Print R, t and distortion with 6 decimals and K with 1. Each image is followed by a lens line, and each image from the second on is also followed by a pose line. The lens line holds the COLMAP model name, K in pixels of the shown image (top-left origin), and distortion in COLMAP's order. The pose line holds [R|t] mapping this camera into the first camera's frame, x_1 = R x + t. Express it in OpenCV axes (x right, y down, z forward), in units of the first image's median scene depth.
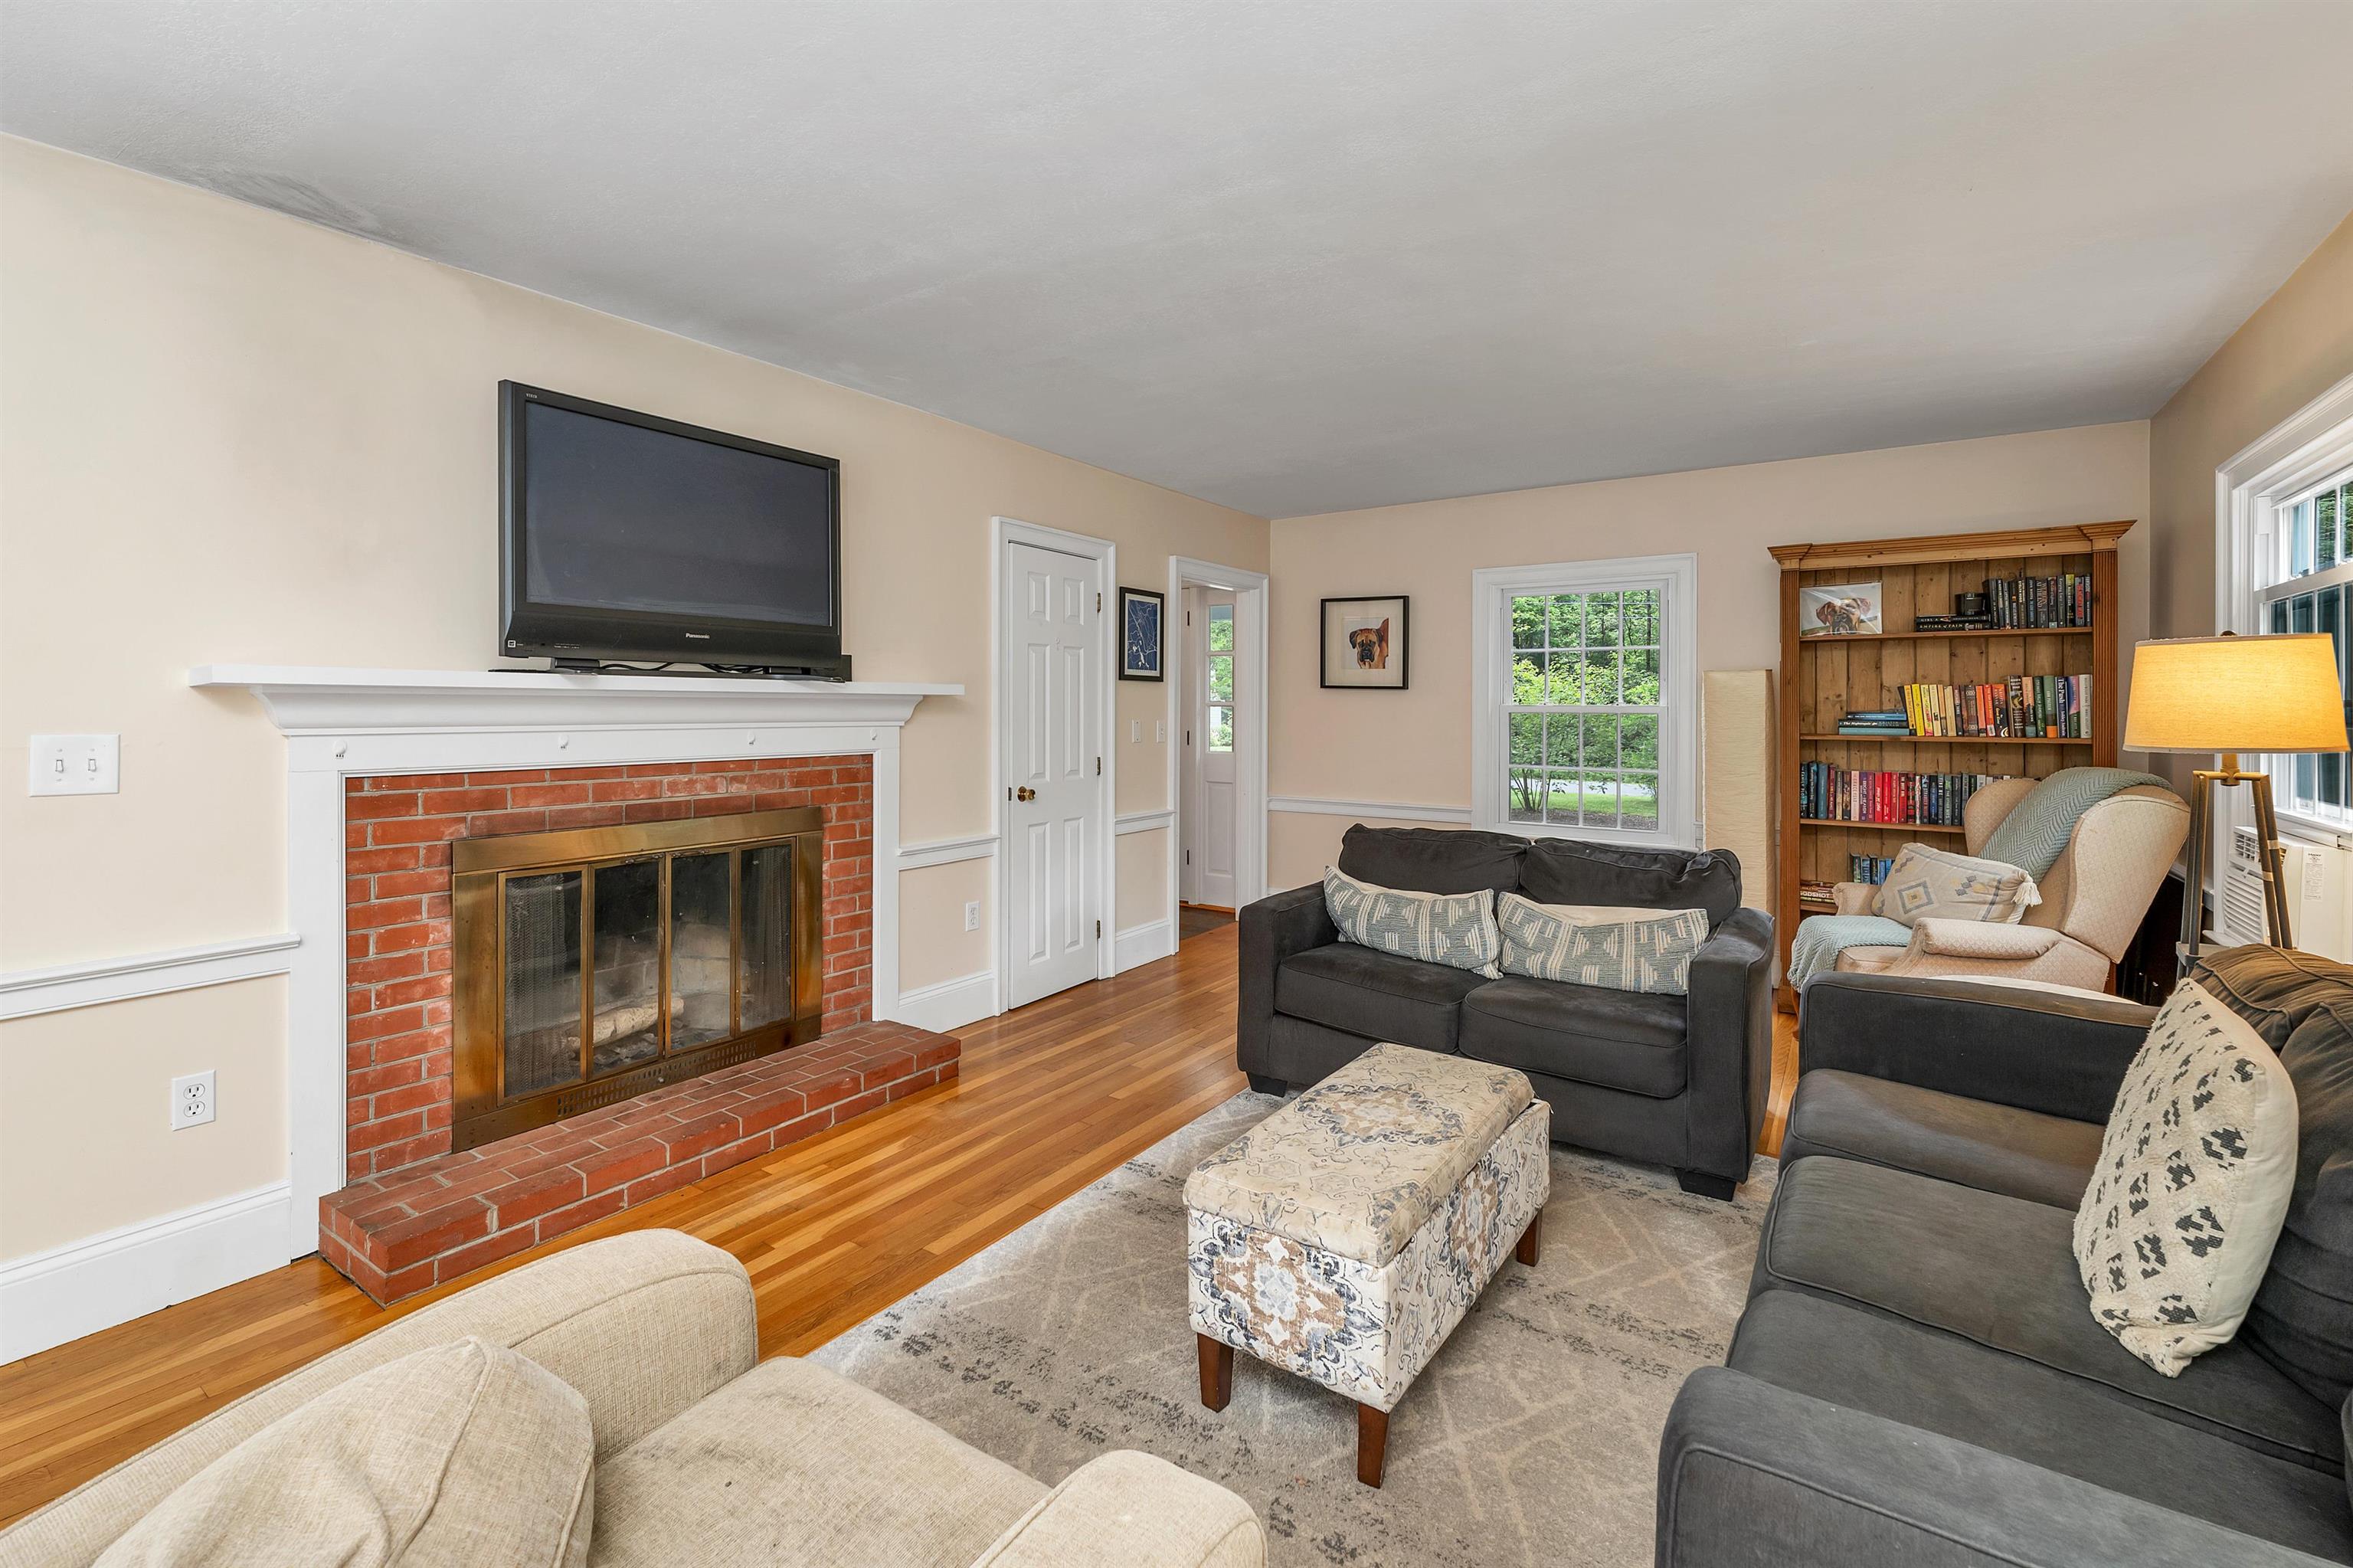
lens RADIAL K [[1013.0, 0, 1141.9], [0, 1013.0, 721.7], [0, 0, 1]] dist [-0.001906, 0.001758]
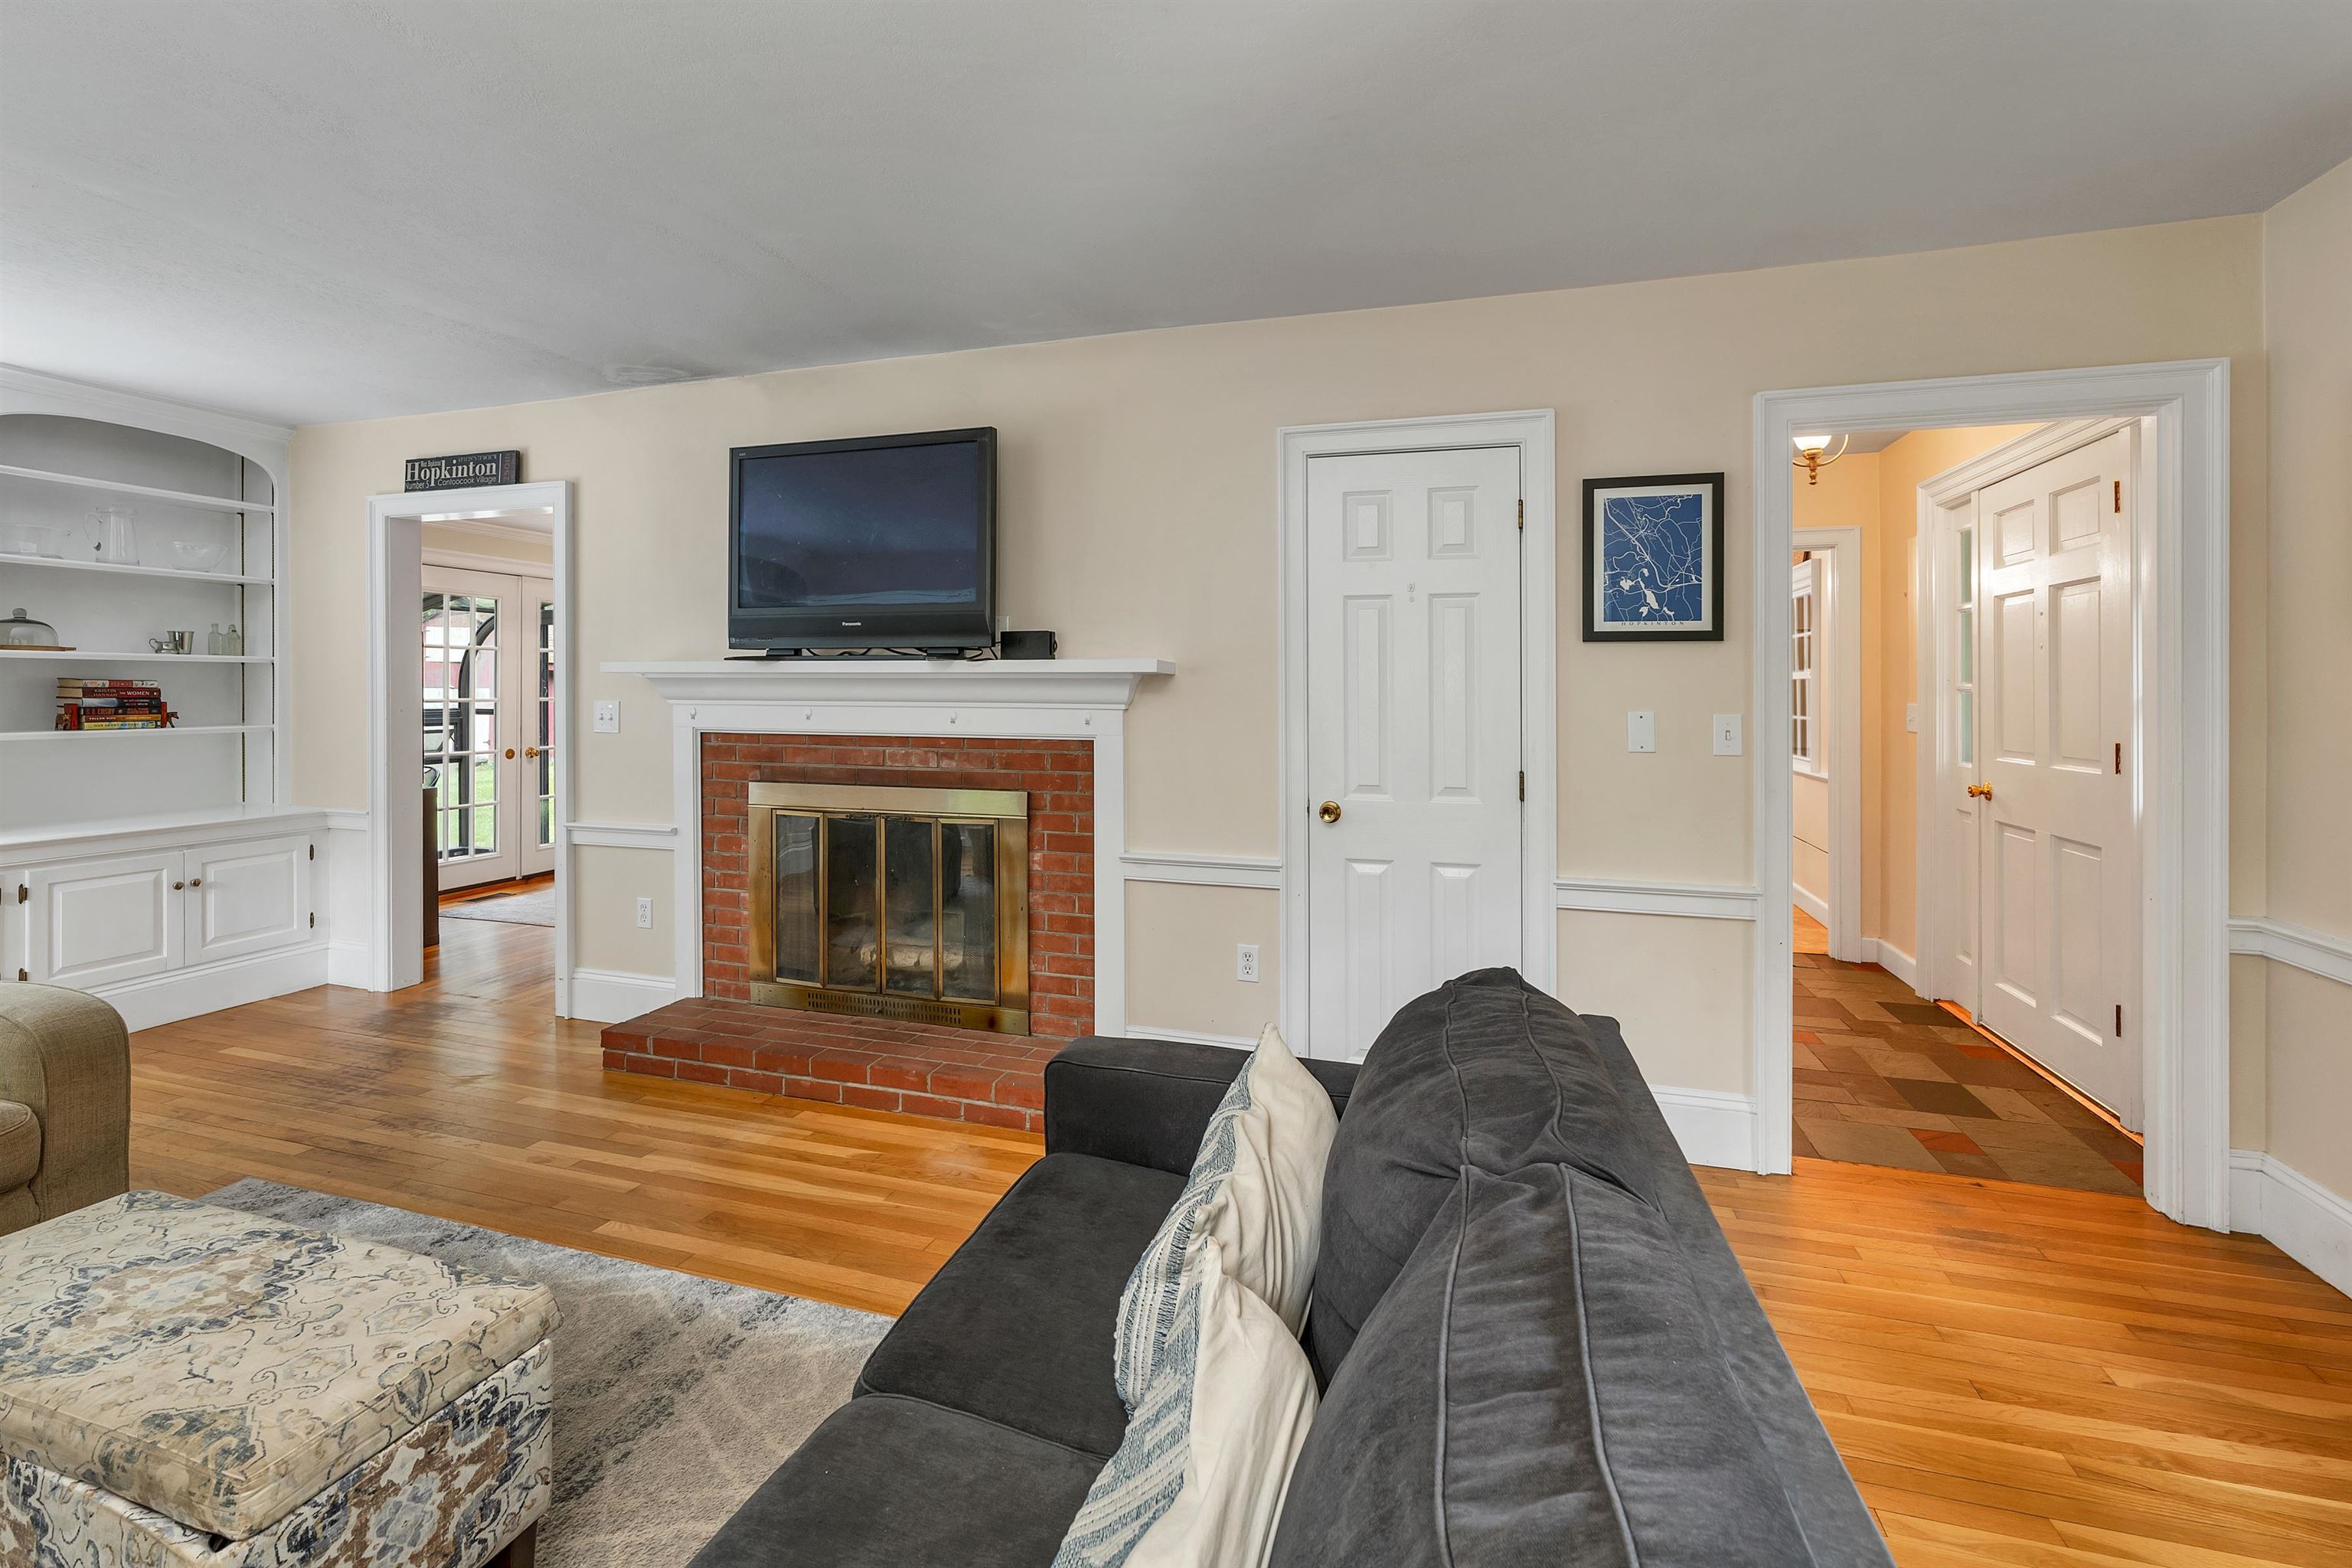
lens RADIAL K [[1012.5, 0, 1187.9], [0, 1012.5, 701.4], [0, 0, 1]] dist [-0.001906, 0.001758]
pose [[0.319158, 0.007521, -0.947672, 0.673502], [-0.018003, 0.999836, 0.001872, -0.005915], [0.947530, 0.016463, 0.319241, 0.892452]]
